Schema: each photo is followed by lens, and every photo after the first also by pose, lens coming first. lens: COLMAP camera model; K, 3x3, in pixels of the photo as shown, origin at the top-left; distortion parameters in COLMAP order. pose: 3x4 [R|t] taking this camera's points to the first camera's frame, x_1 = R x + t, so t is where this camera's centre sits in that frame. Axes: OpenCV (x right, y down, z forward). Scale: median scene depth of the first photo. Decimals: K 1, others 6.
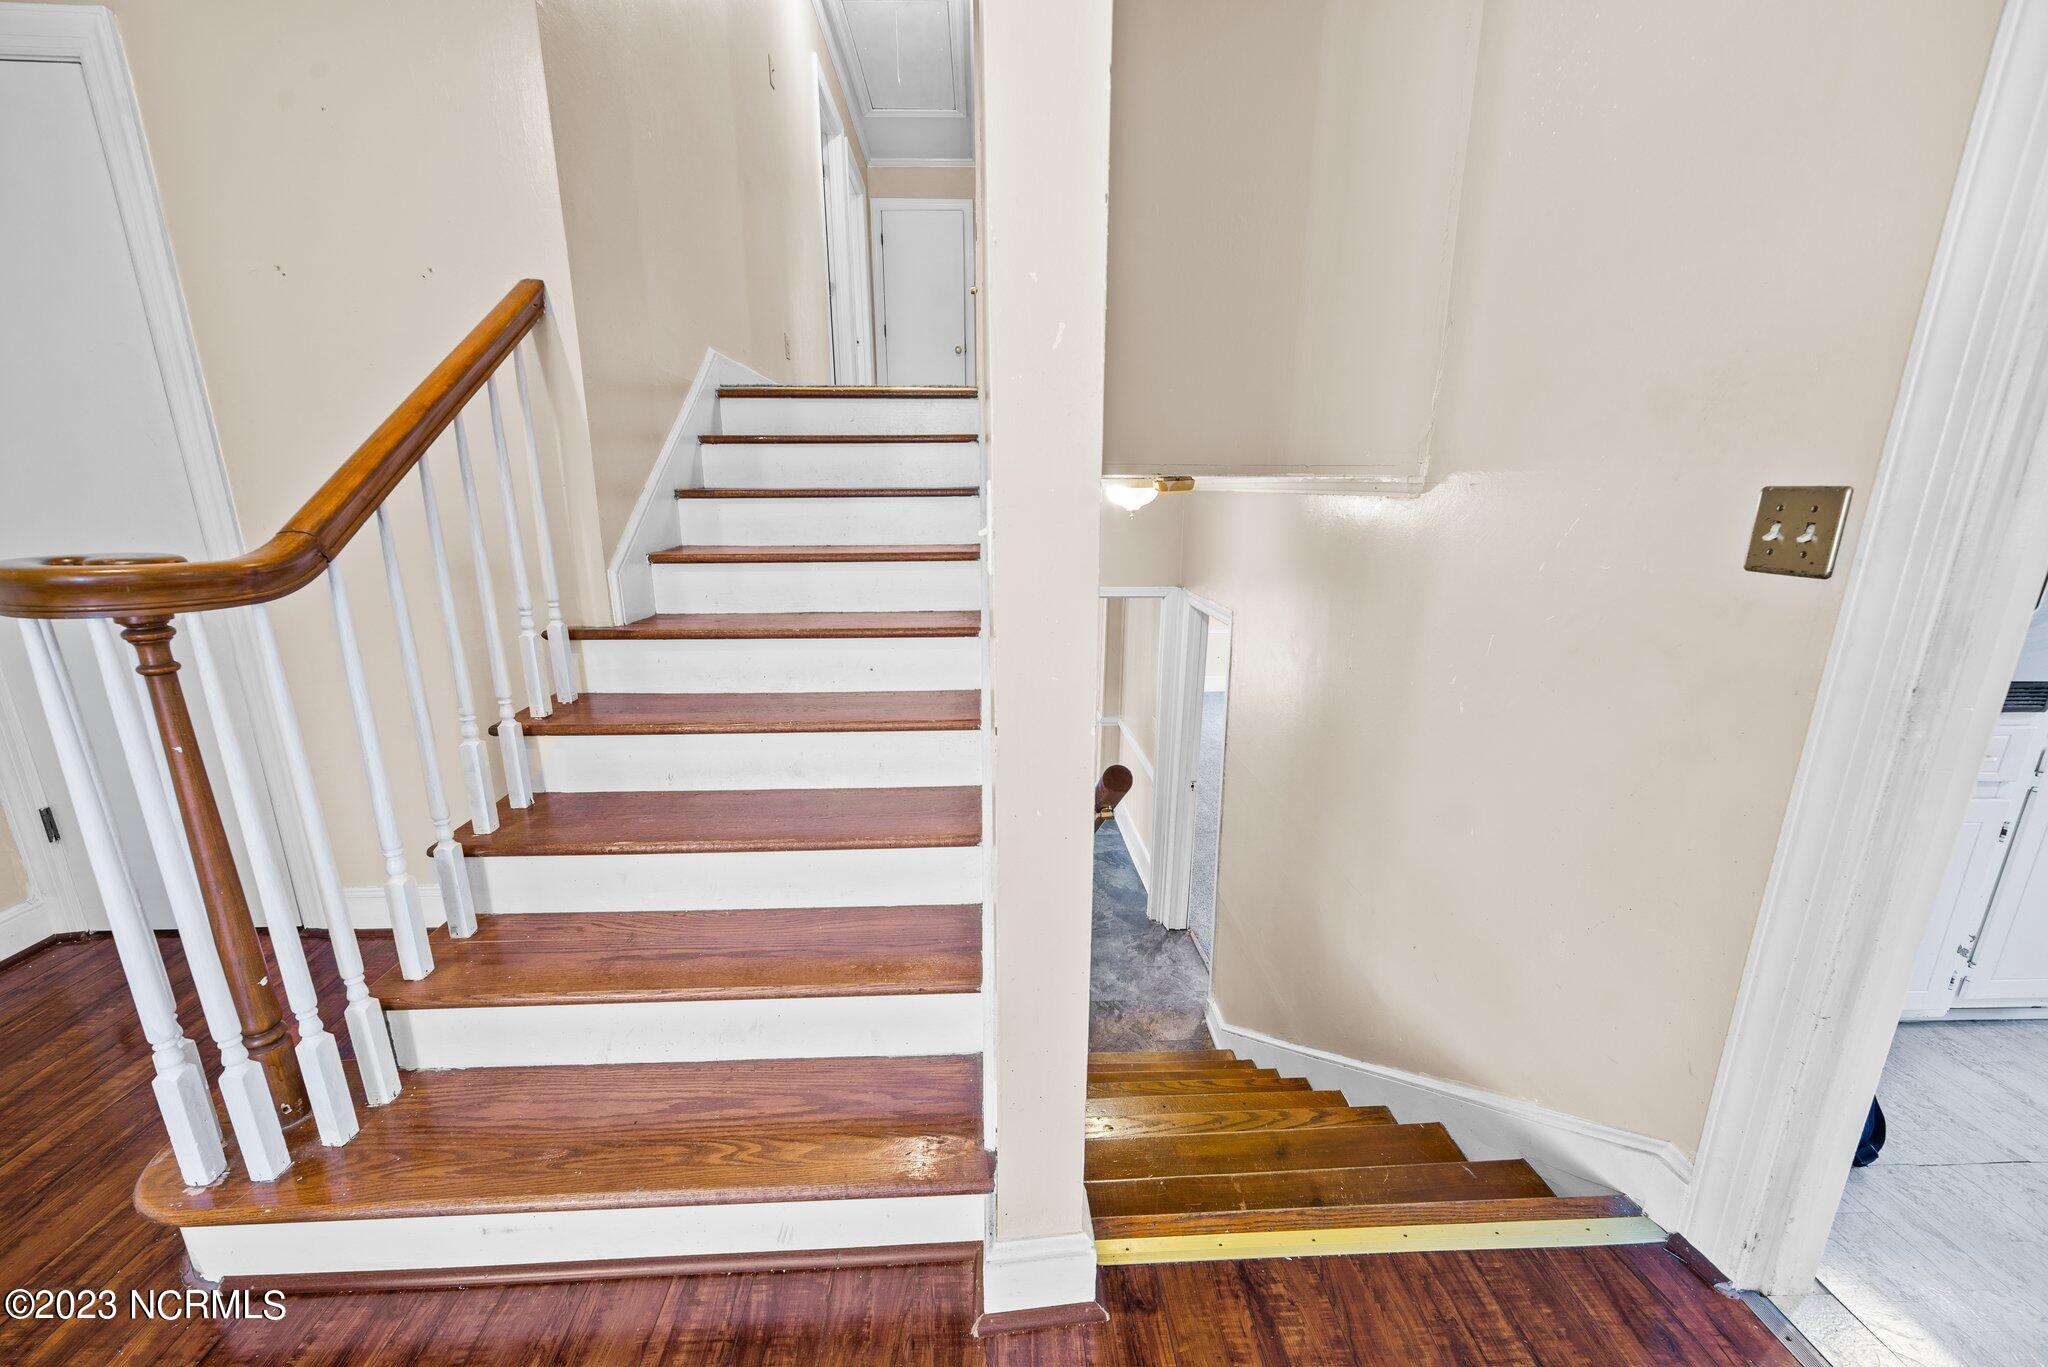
lens RADIAL K [[800.3, 0, 1016.1], [0, 800.3, 671.4], [0, 0, 1]] dist [0.000023, 0.000962]
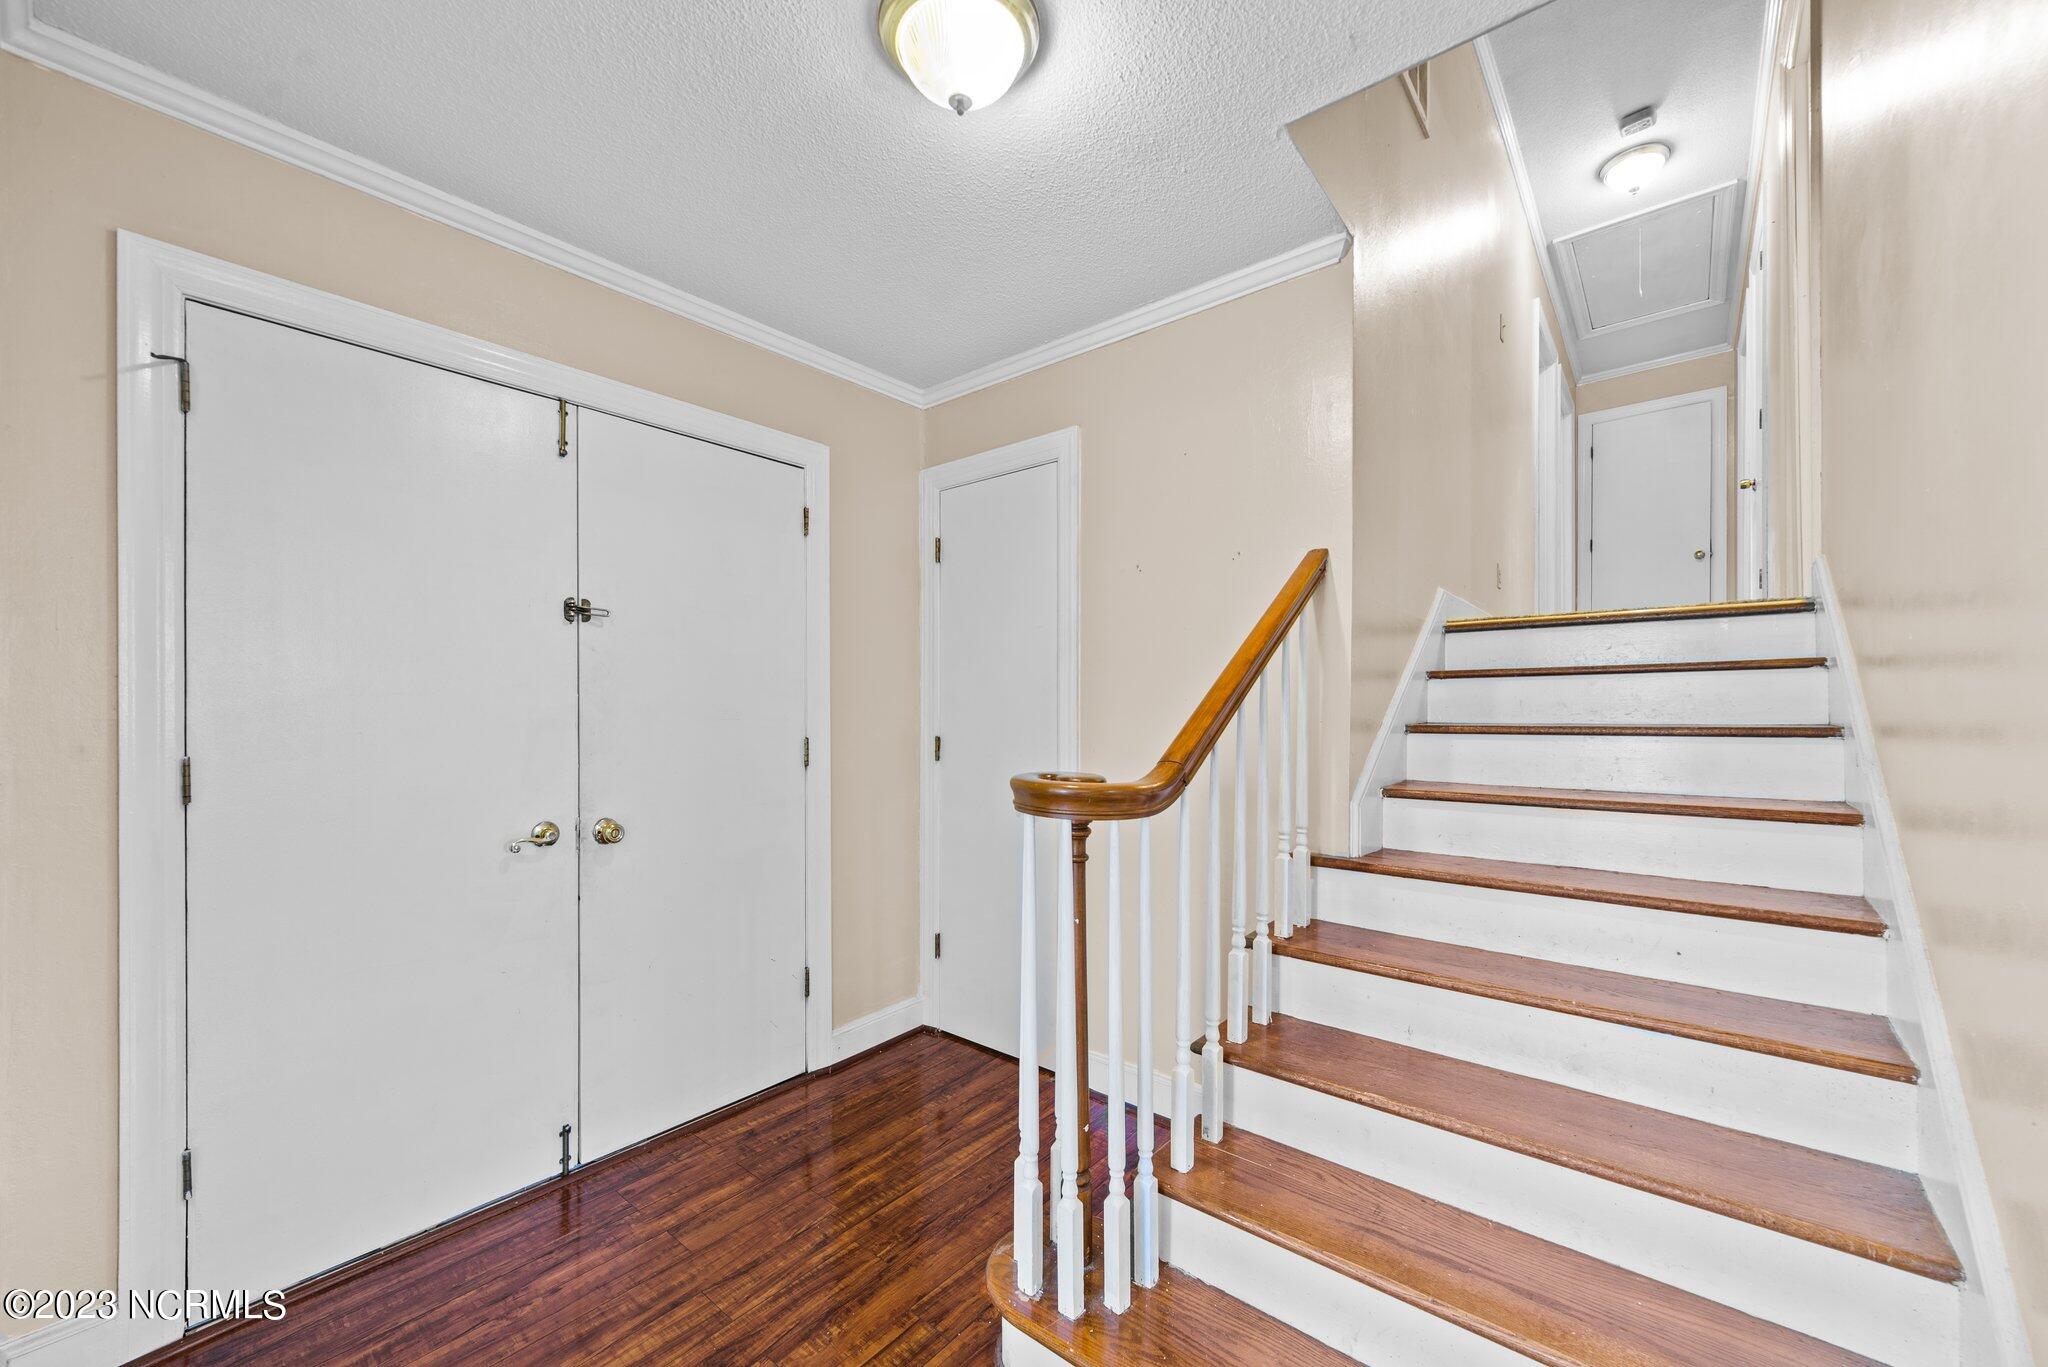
lens RADIAL K [[797.1, 0, 1020.4], [0, 797.1, 692.7], [0, 0, 1]] dist [0.002587, 0.000433]
pose [[0.733507, -0.016632, -0.679479, -0.137029], [-0.154078, 0.969606, -0.190064, -0.002049], [0.661988, 0.244106, 0.708650, -0.050328]]
